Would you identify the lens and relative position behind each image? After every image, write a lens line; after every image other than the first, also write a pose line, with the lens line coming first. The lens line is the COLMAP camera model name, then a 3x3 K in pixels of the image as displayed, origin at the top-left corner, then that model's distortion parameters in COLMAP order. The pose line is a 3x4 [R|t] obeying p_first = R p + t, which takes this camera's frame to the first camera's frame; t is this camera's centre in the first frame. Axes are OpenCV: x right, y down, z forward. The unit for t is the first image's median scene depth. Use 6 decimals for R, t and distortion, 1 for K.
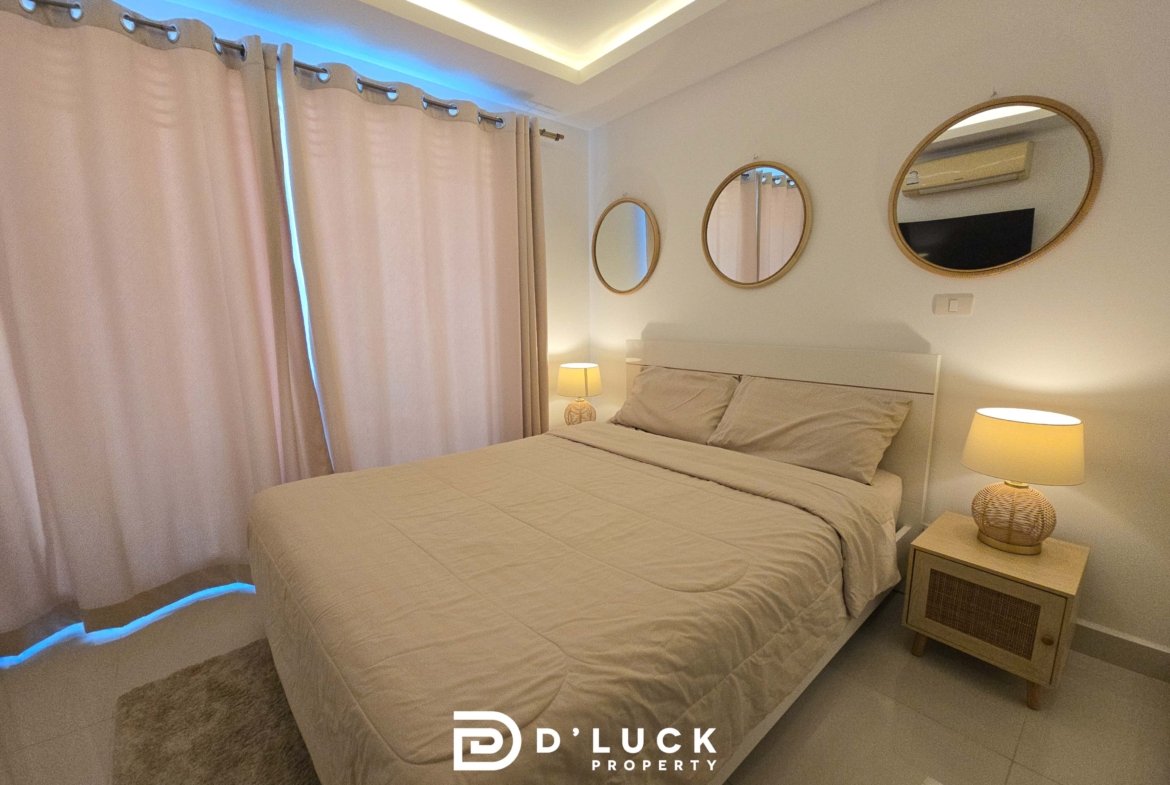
lens RADIAL K [[481.3, 0, 600.0], [0, 481.3, 391.8], [0, 0, 1]] dist [0.001203, -0.000315]
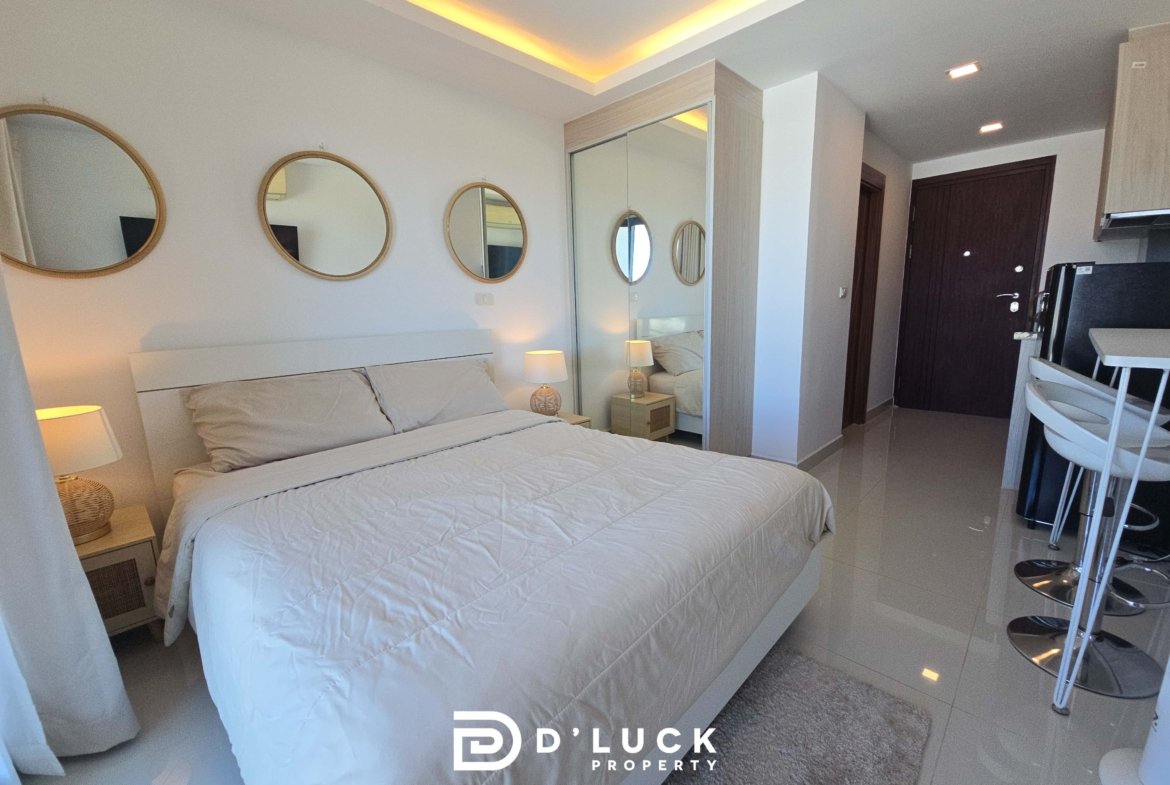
lens RADIAL K [[481.3, 0, 585.3], [0, 481.3, 387.3], [0, 0, 1]] dist [0.001203, -0.000315]
pose [[-0.059920, -0.165282, 0.984424, -0.993520], [0.191641, 0.965946, 0.173844, -0.107708], [-0.979634, 0.199073, -0.026205, 0.781144]]
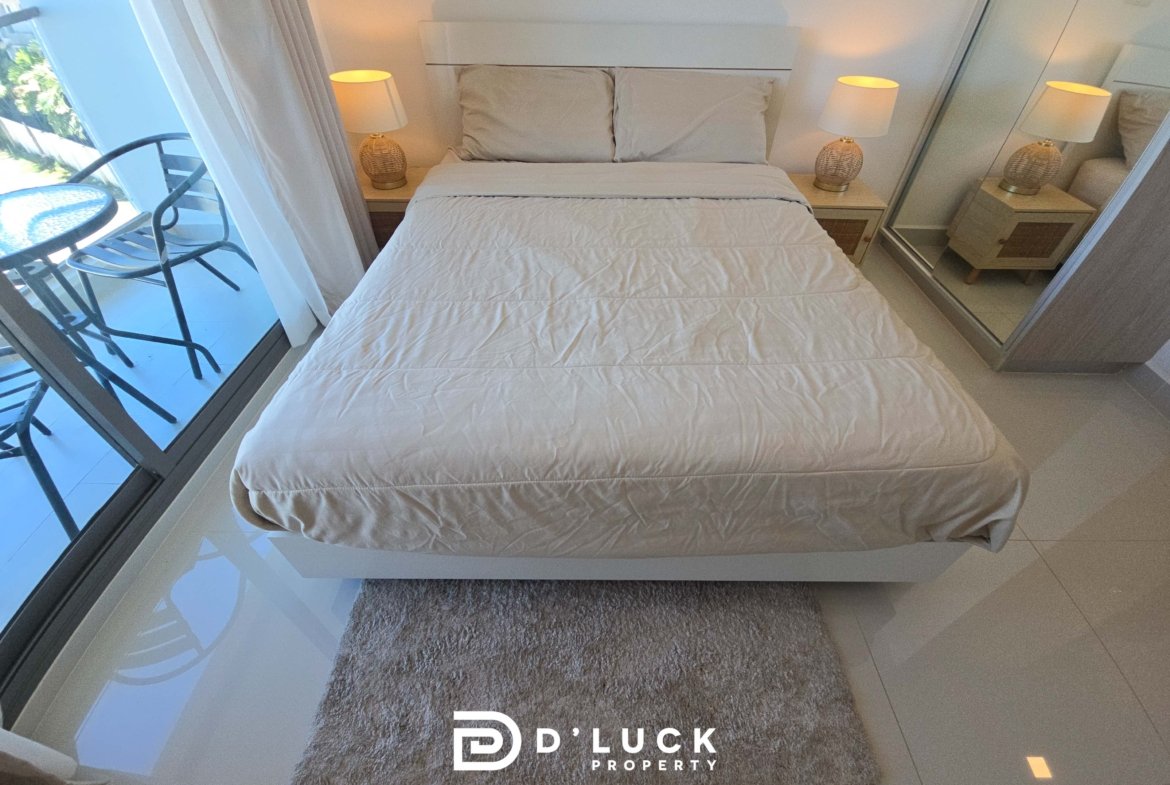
lens RADIAL K [[481.3, 0, 593.6], [0, 481.3, 393.1], [0, 0, 1]] dist [0.001203, -0.000315]
pose [[0.676457, -0.495716, 0.544676, -0.683321], [0.107798, 0.798243, 0.592611, -0.112928], [-0.728550, -0.342161, 0.593414, 0.408147]]
